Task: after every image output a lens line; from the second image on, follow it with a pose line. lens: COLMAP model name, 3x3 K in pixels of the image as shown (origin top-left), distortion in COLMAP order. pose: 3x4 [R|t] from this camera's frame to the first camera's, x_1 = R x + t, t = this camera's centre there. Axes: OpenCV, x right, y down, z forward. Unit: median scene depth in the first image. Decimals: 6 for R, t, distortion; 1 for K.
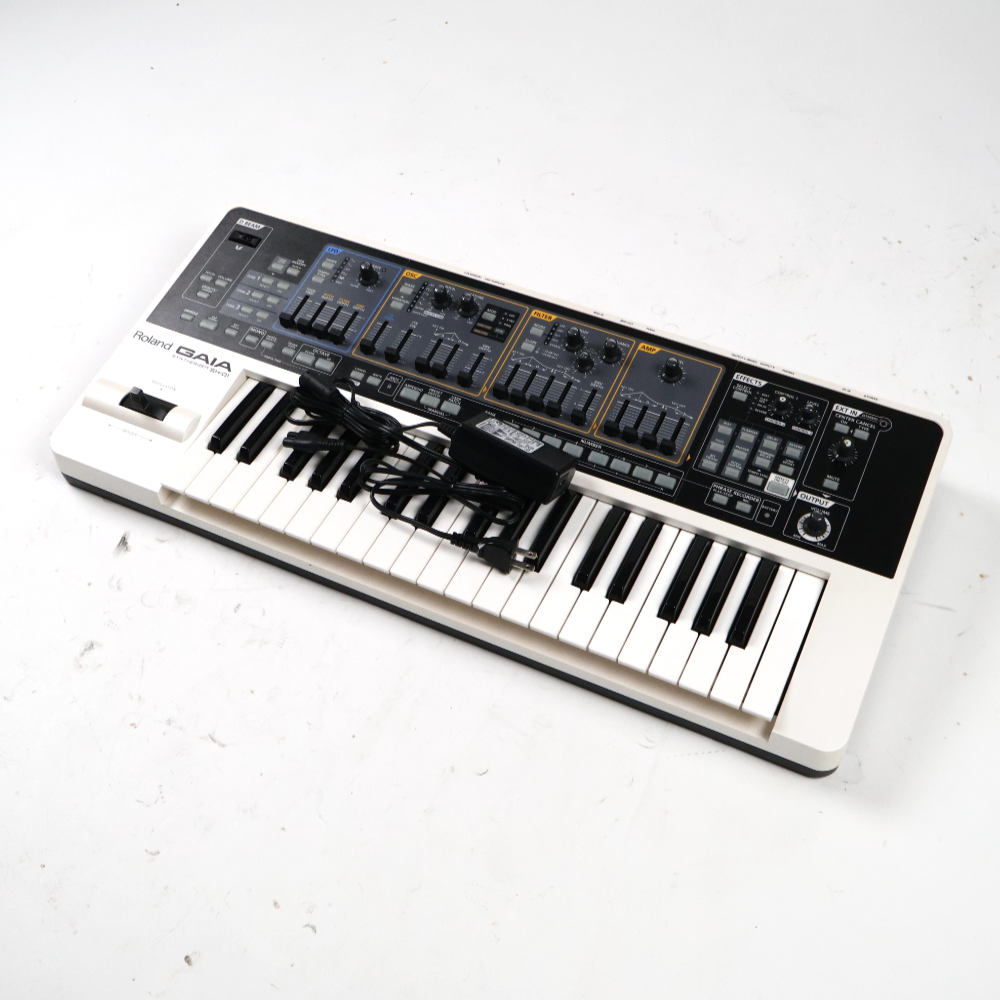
lens RADIAL K [[1272.9, 0, 497.2], [0, 1272.9, 502.4], [0, 0, 1]] dist [0.012103, 0.018406]
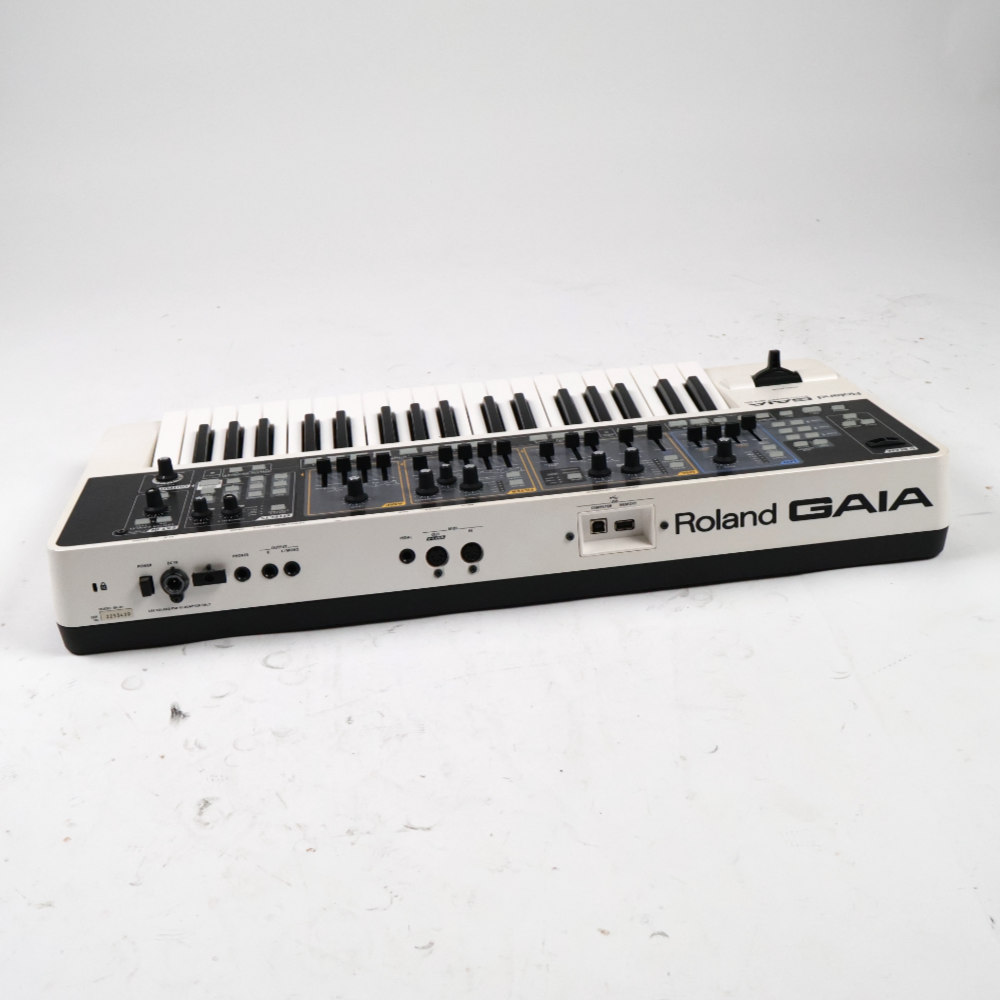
lens RADIAL K [[1272.9, 0, 497.2], [0, 1272.9, 502.4], [0, 0, 1]] dist [0.012103, 0.018406]
pose [[-0.836655, 0.311874, -0.450270, 0.458735], [-0.387807, 0.243237, 0.889068, -0.939880], [0.386800, 0.918461, -0.082559, 1.101017]]
